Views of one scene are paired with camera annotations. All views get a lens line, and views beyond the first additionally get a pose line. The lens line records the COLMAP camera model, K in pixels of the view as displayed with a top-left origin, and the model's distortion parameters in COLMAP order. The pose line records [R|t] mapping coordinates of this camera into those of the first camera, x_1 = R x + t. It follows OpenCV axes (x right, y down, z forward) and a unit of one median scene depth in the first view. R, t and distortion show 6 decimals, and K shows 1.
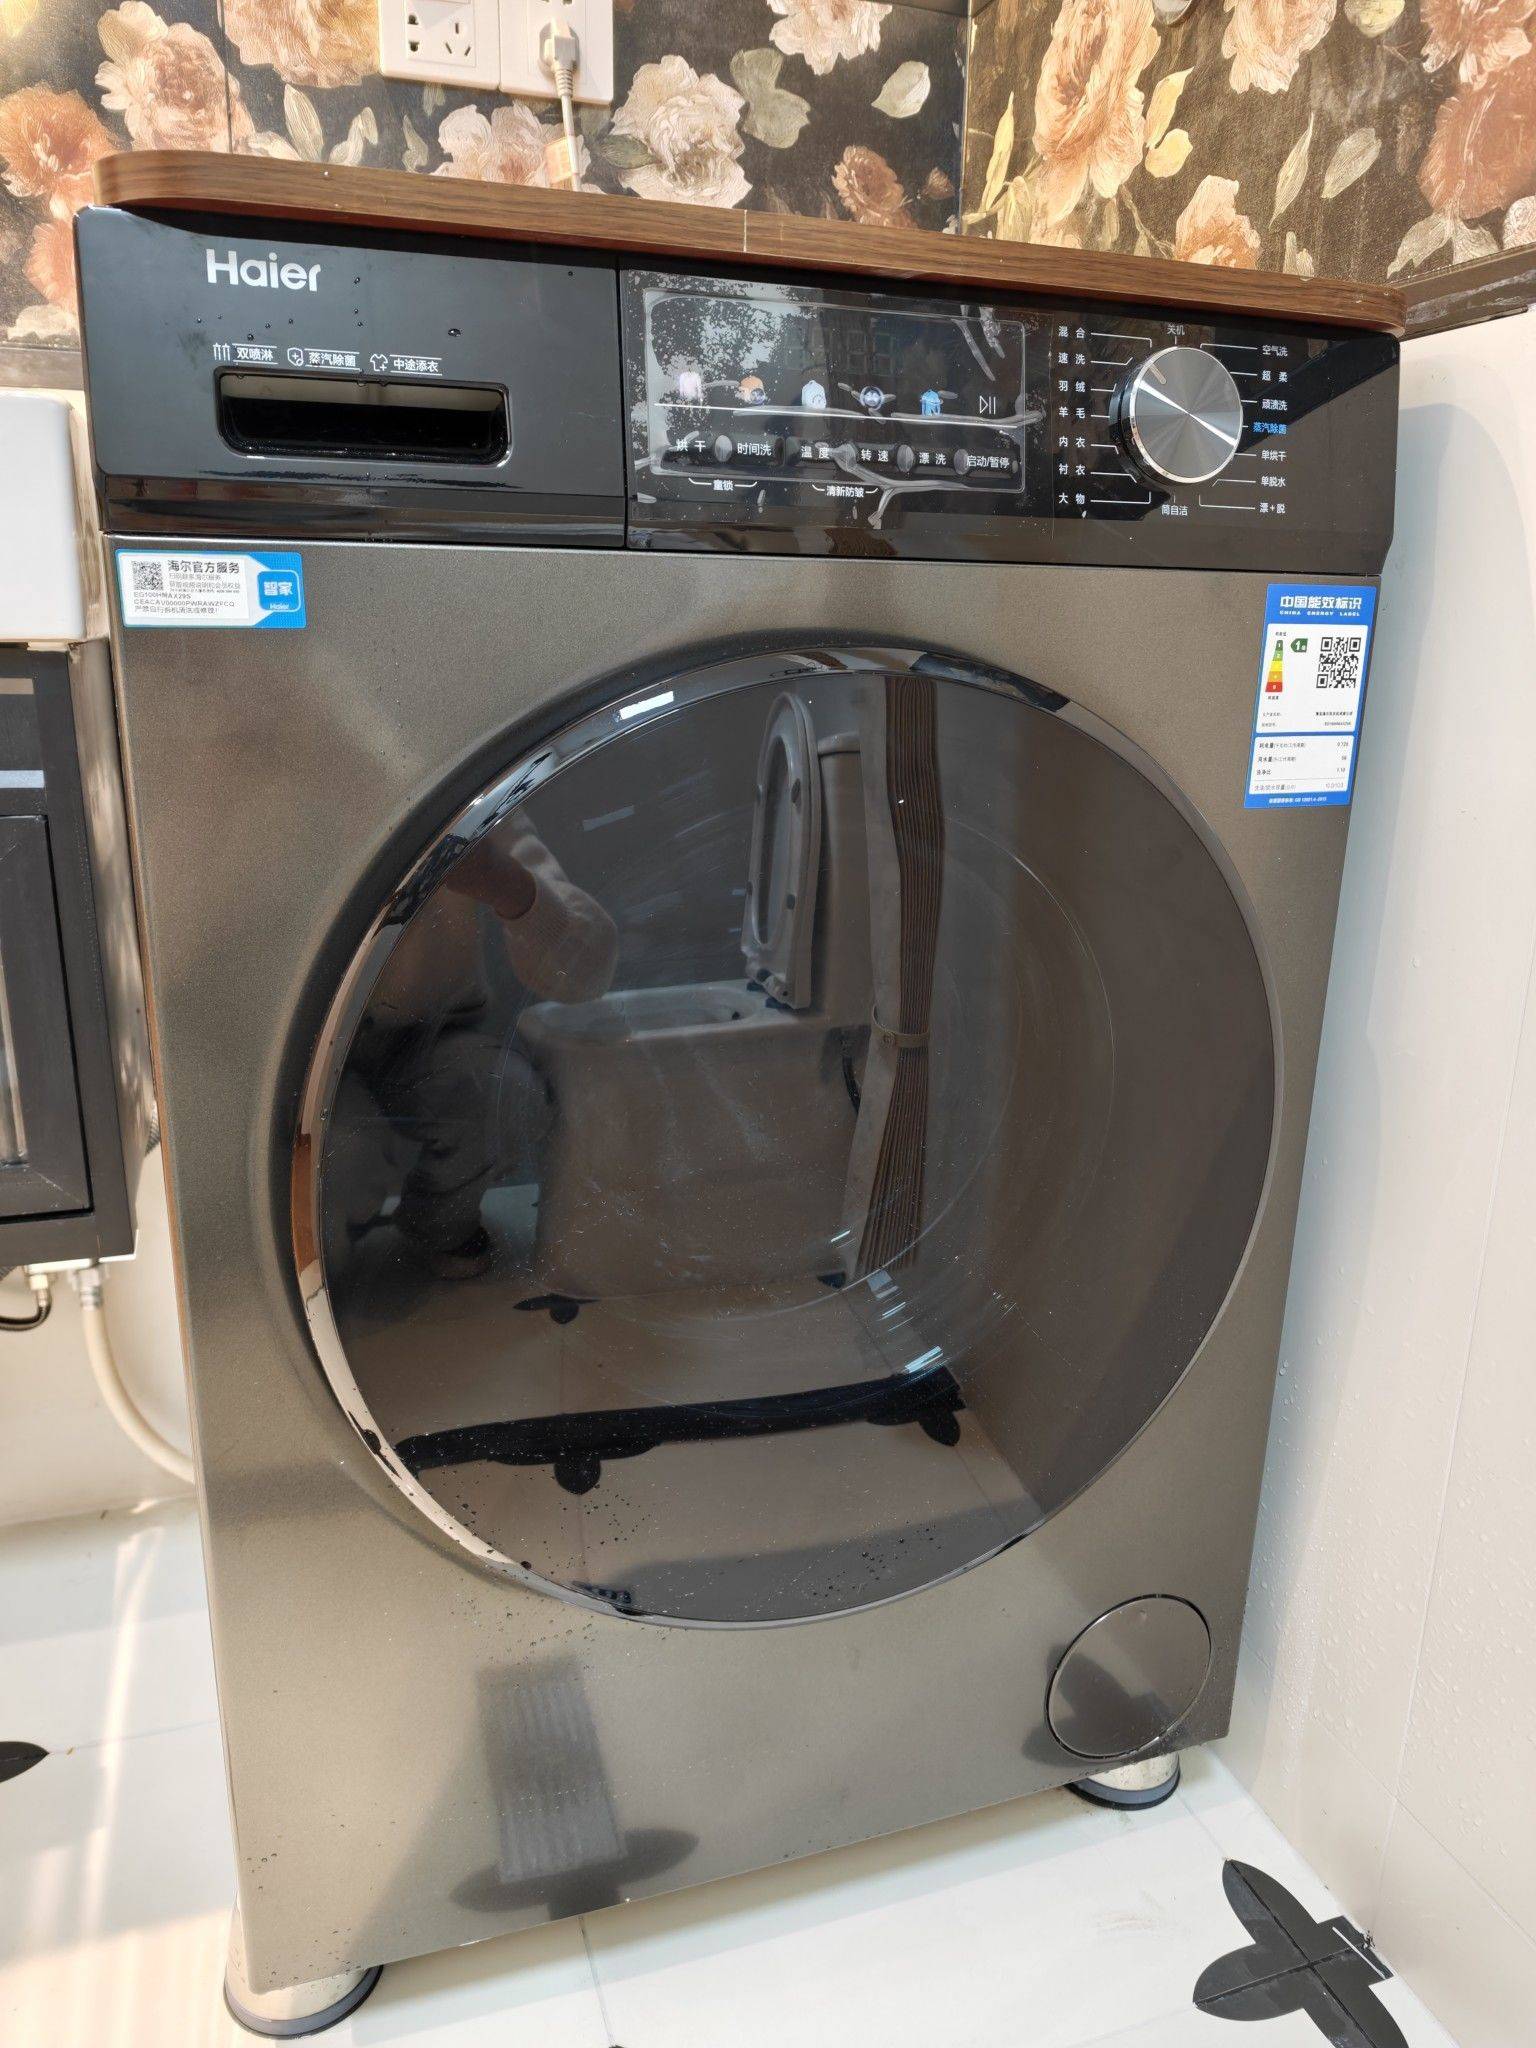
lens RADIAL K [[1449.3, 0, 768.0], [0, 1449.3, 1024.0], [0, 0, 1]] dist [-0.014673, -0.002230]
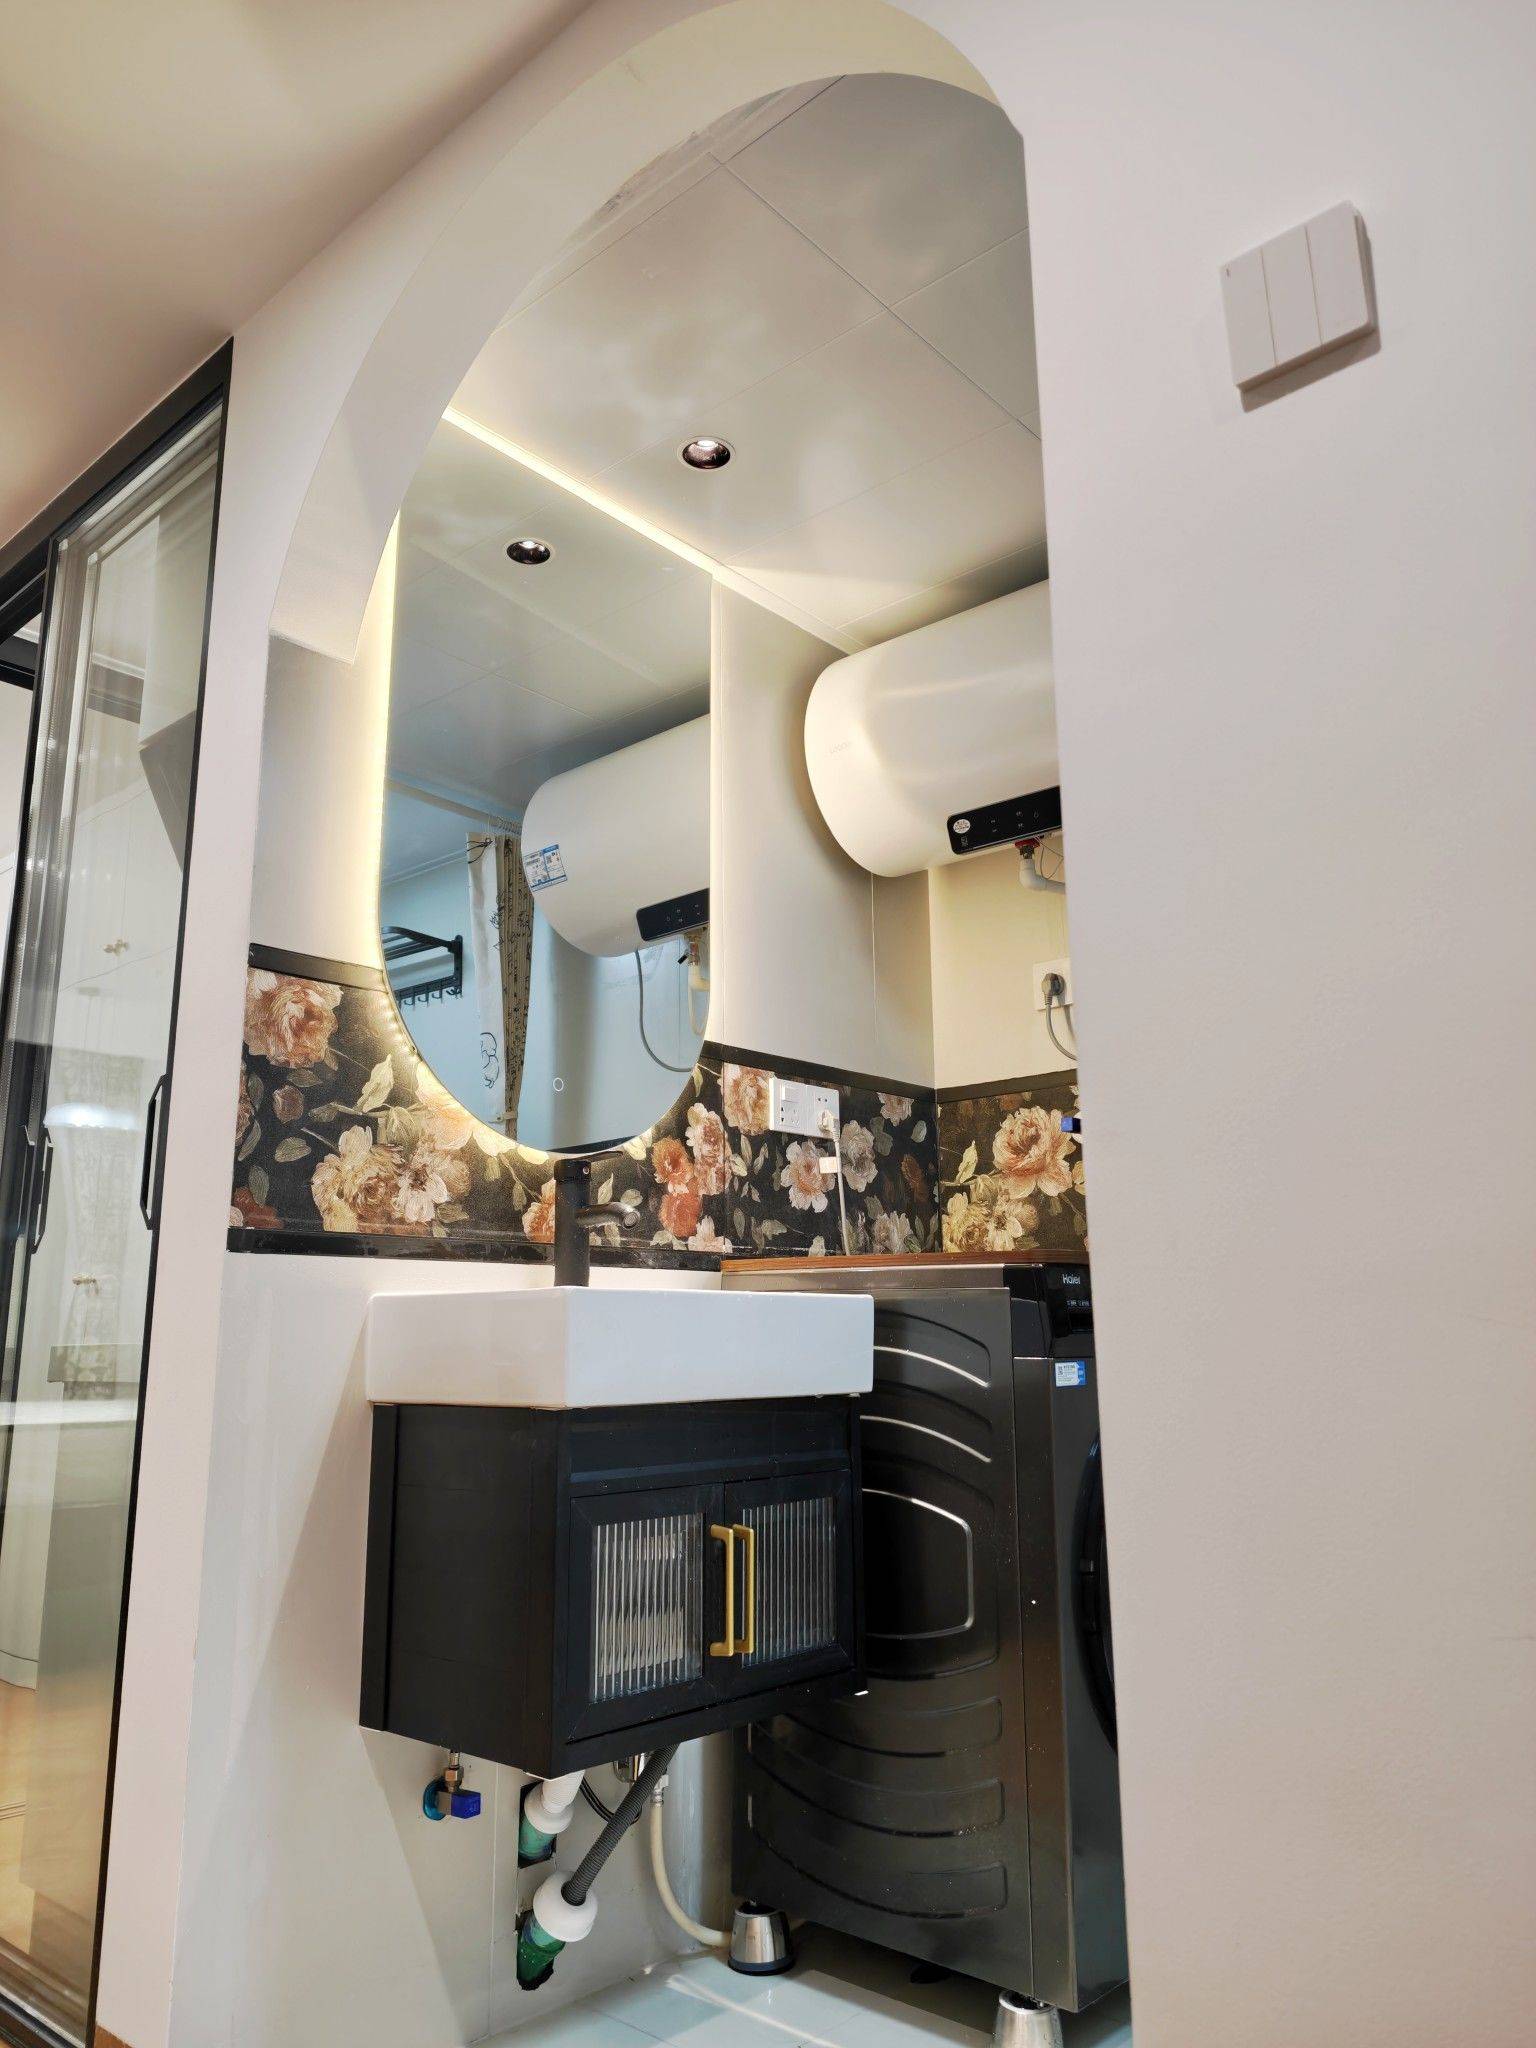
lens RADIAL K [[1436.2, 0, 768.0], [0, 1436.2, 1024.0], [0, 0, 1]] dist [0.087552, -0.144046]
pose [[0.865214, 0.078635, 0.495198, -1.439786], [0.156190, 0.896217, -0.415211, 0.123601], [-0.476455, 0.436592, 0.763137, -0.803118]]
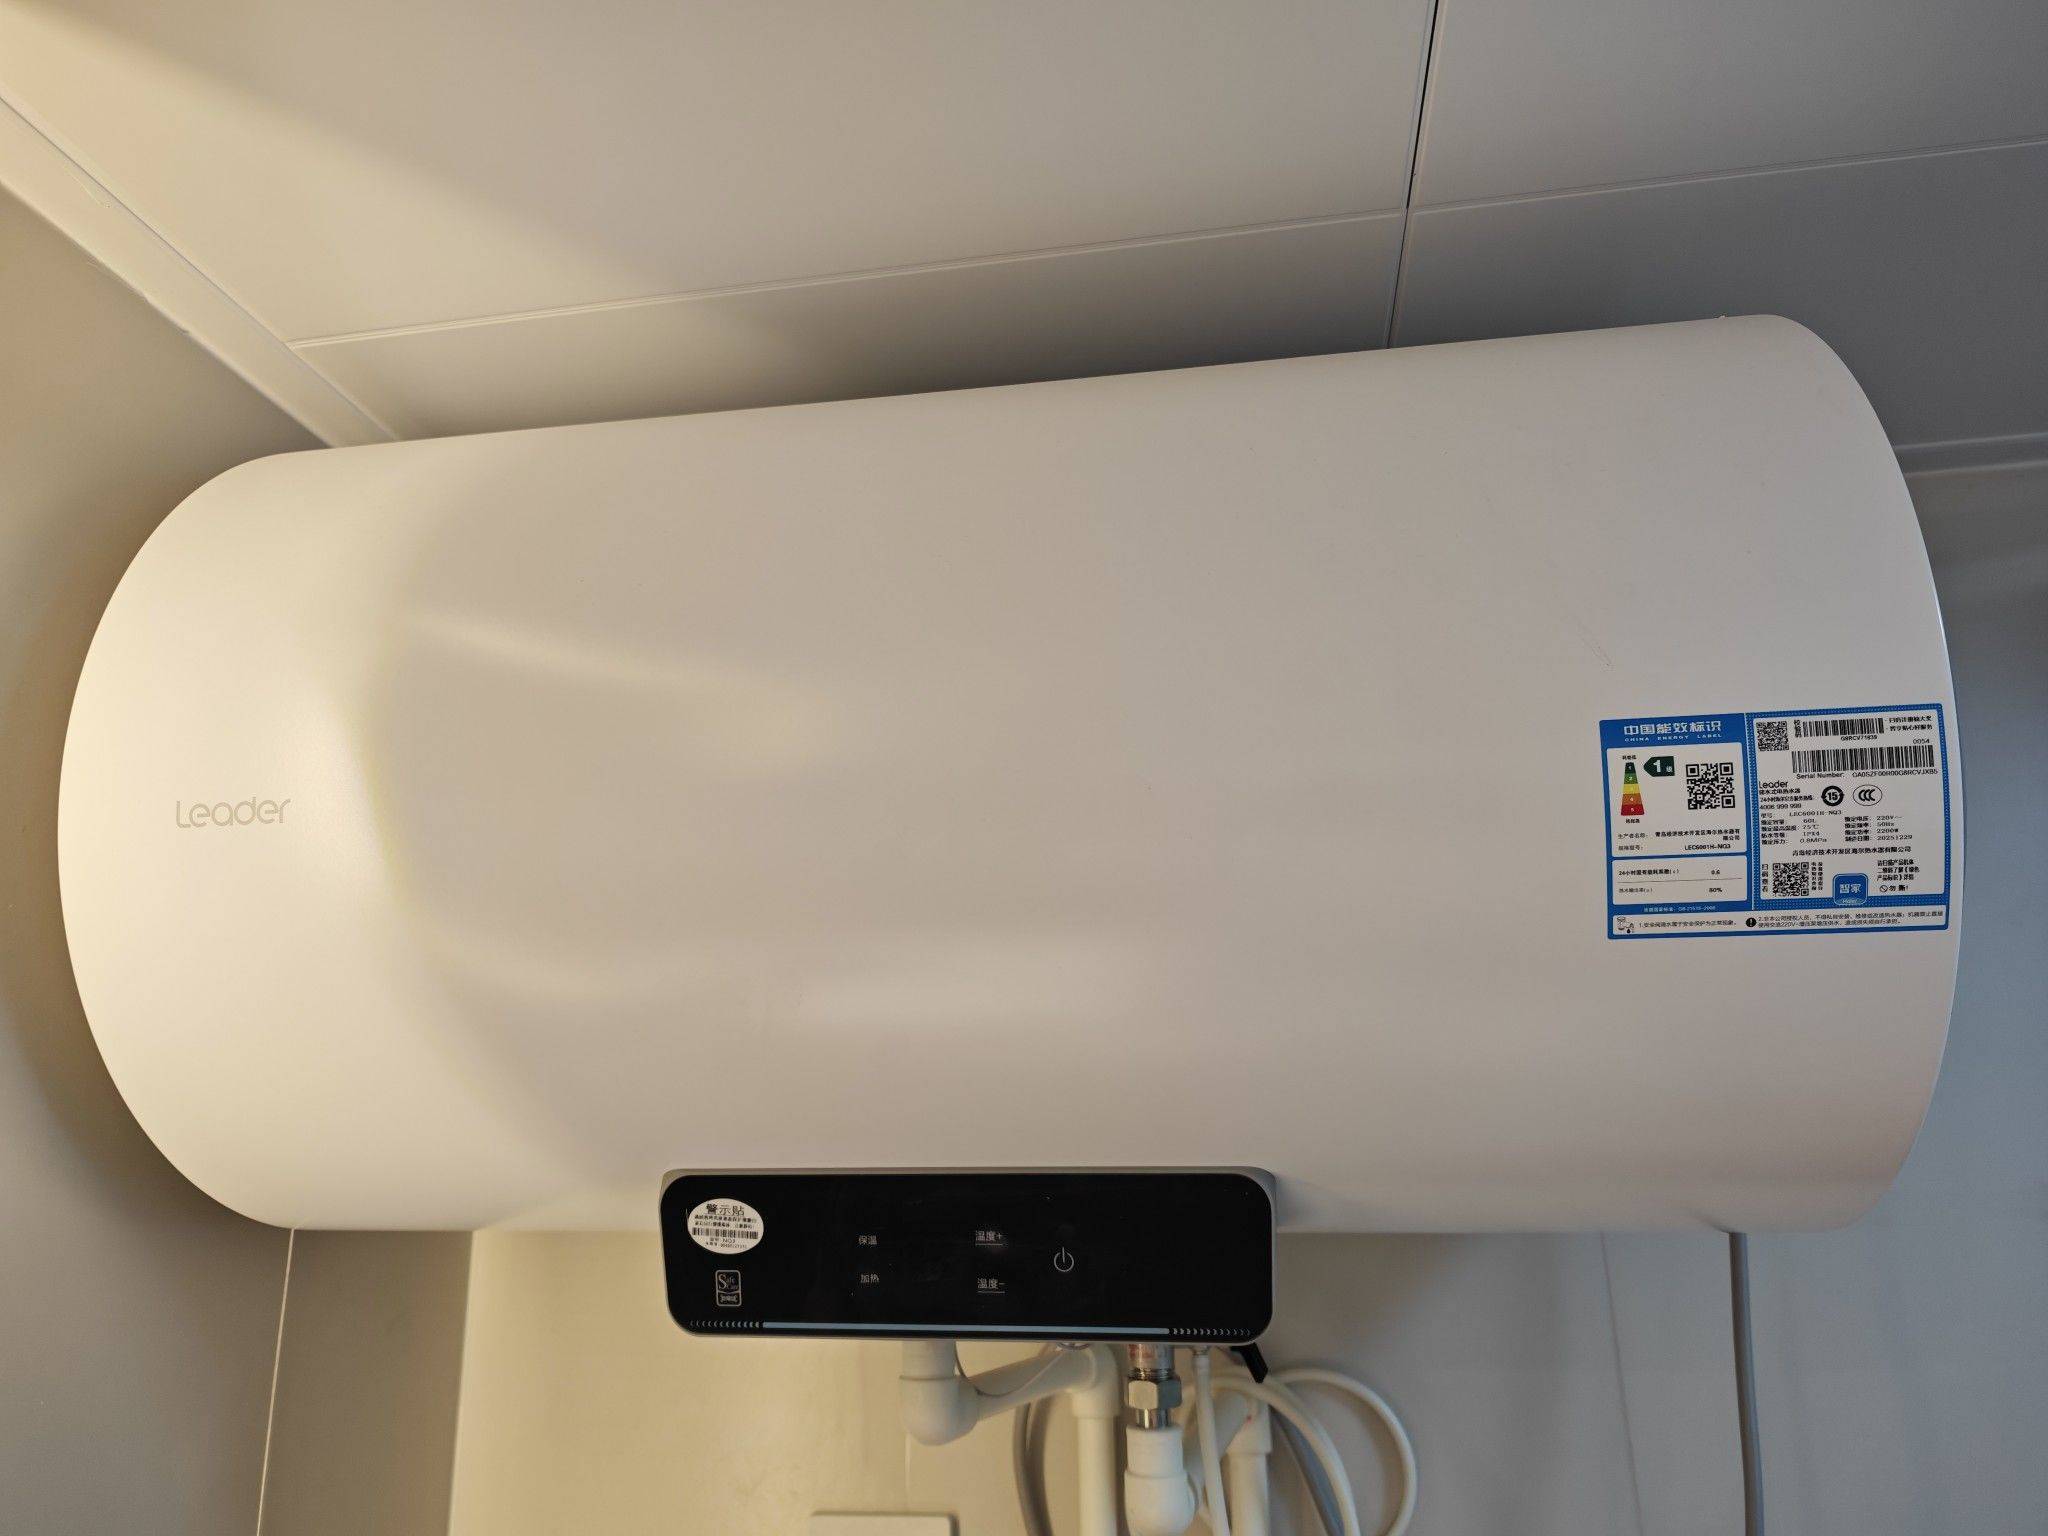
lens RADIAL K [[1436.2, 0, 1024.0], [0, 1436.2, 768.0], [0, 0, 1]] dist [0.087552, -0.144046]
pose [[0.473928, 0.230658, 0.849817, -0.508135], [0.252447, 0.888983, -0.382074, -1.001175], [-0.843601, 0.395609, 0.363085, 0.313113]]
